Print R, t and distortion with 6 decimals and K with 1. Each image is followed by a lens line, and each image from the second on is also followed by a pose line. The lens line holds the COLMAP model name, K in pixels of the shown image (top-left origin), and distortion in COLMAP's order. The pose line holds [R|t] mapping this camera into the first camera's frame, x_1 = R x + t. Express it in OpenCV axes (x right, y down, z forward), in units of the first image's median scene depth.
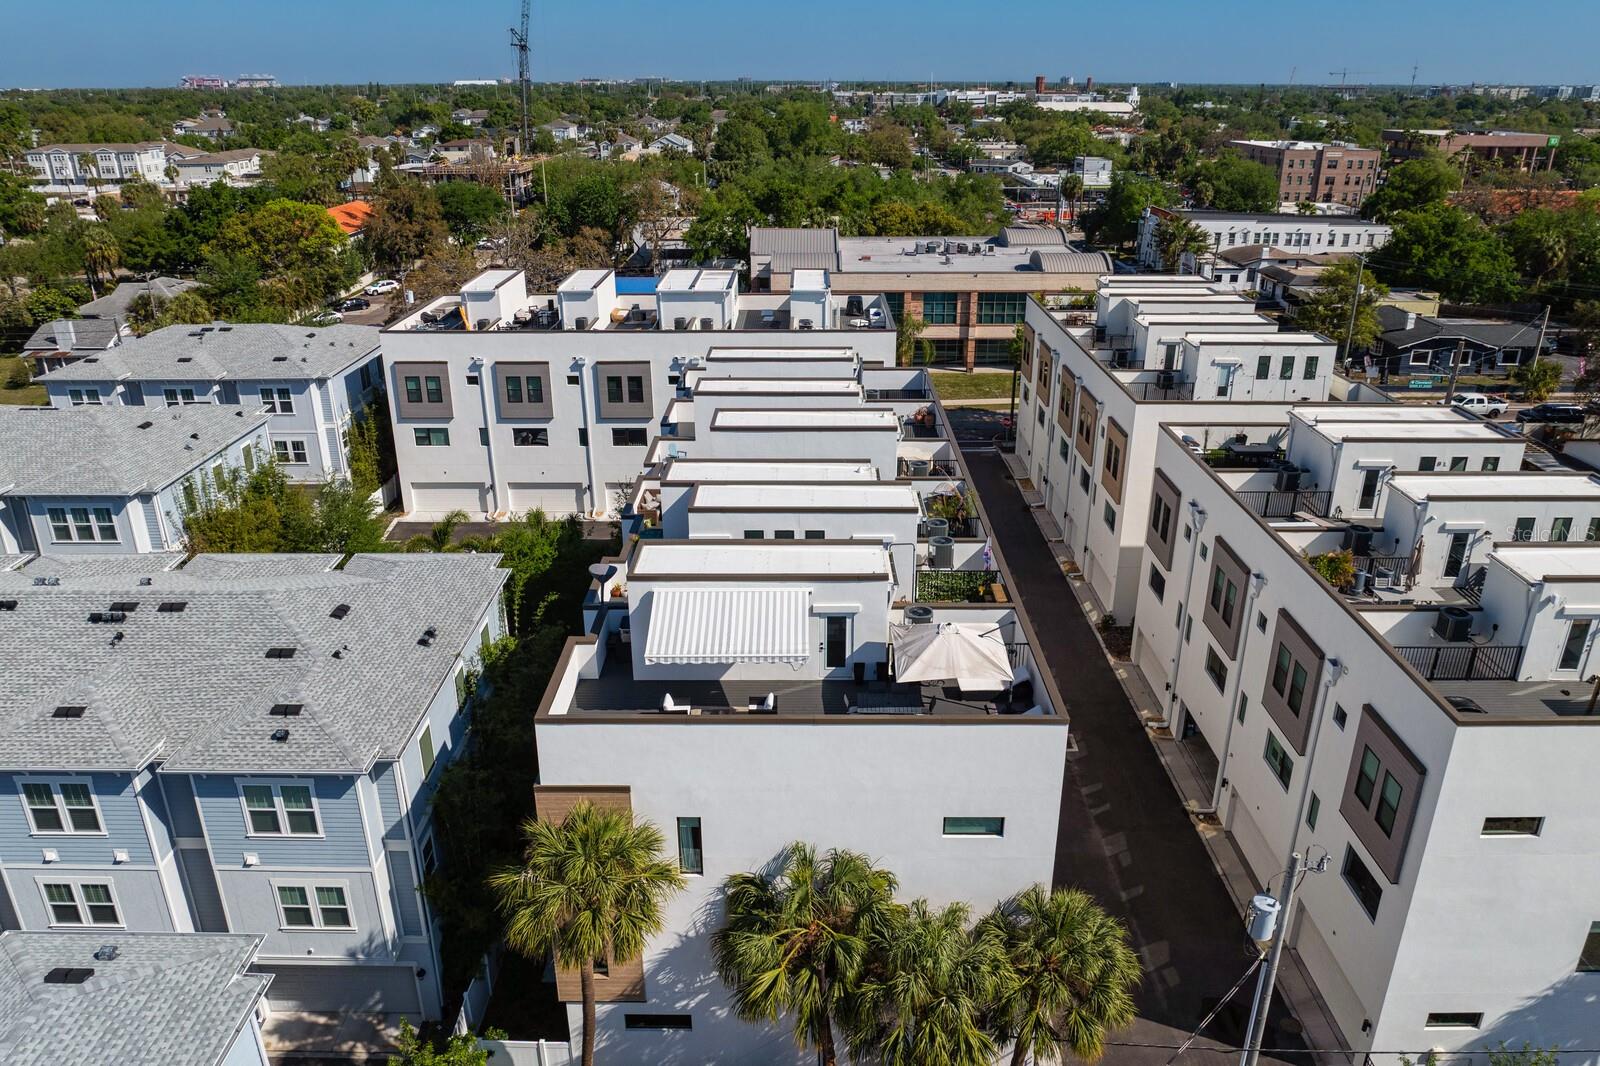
lens RADIAL K [[1128.3, 0, 798.8], [0, 1128.3, 543.9], [0, 0, 1]] dist [-0.044525, 0.012379]
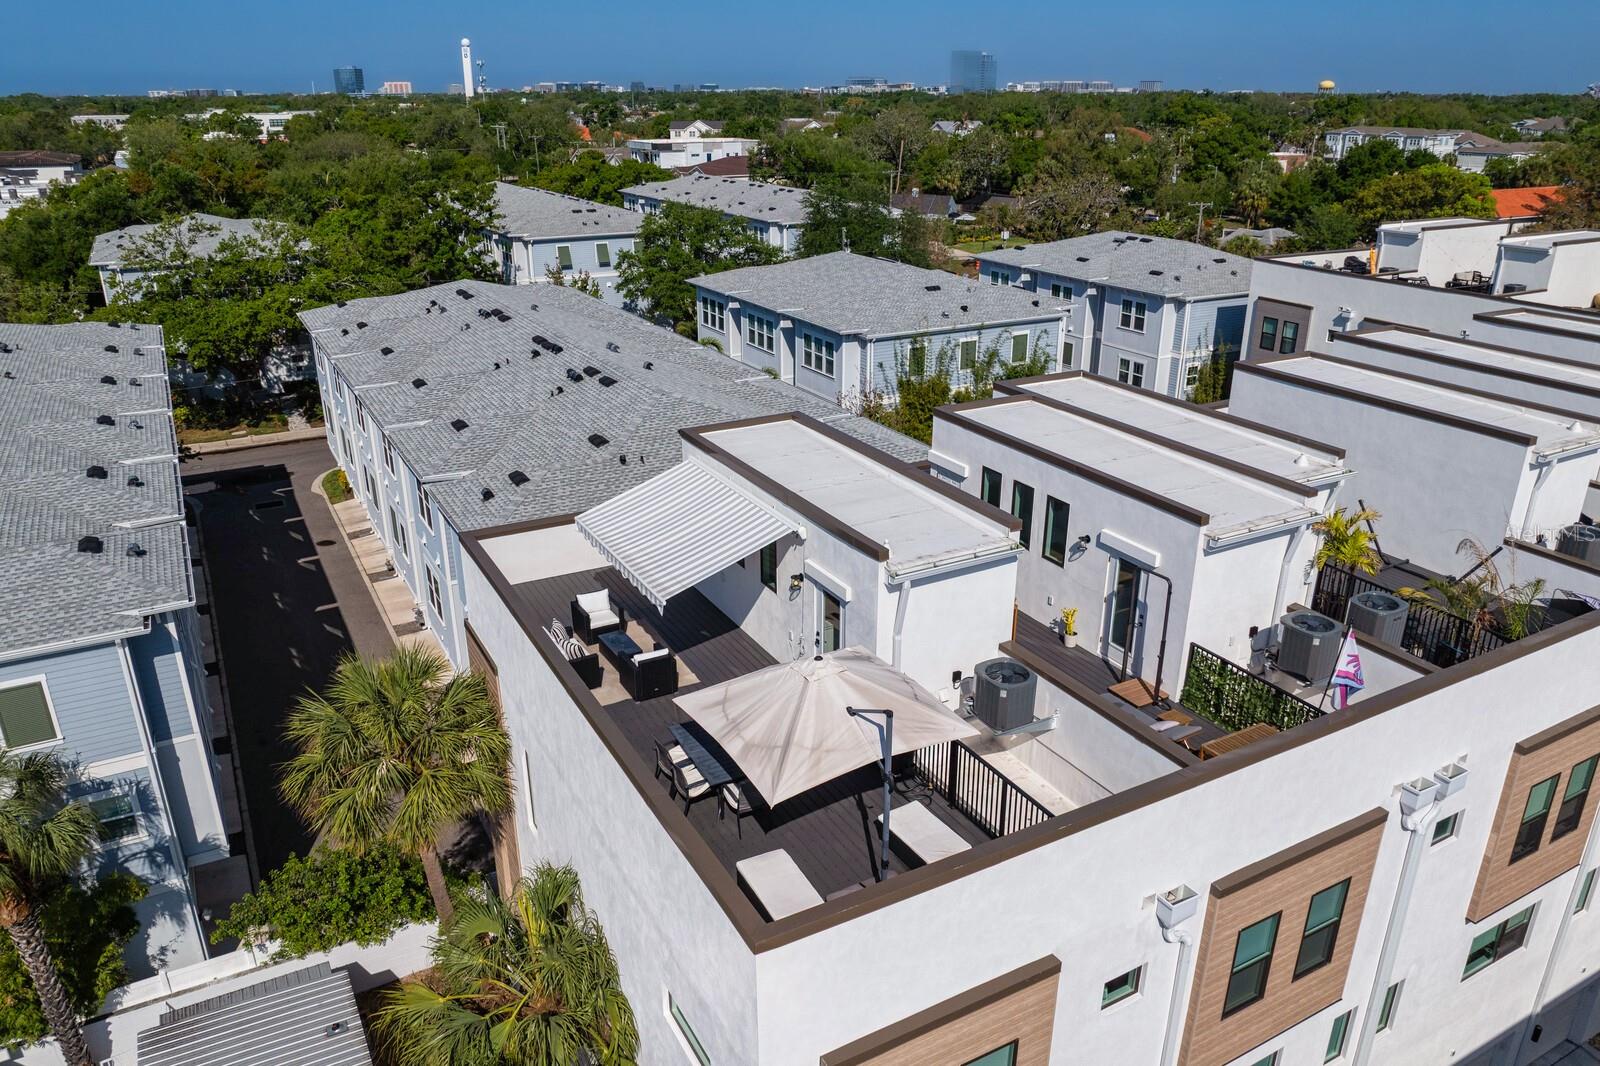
lens RADIAL K [[1128.3, 0, 802.8], [0, 1128.3, 547.4], [0, 0, 1]] dist [-0.044525, 0.012379]
pose [[0.486977, 0.330899, -0.808306, 0.309596], [-0.335000, 0.925439, 0.177024, -0.034238], [0.806615, 0.184576, 0.561519, 0.432321]]
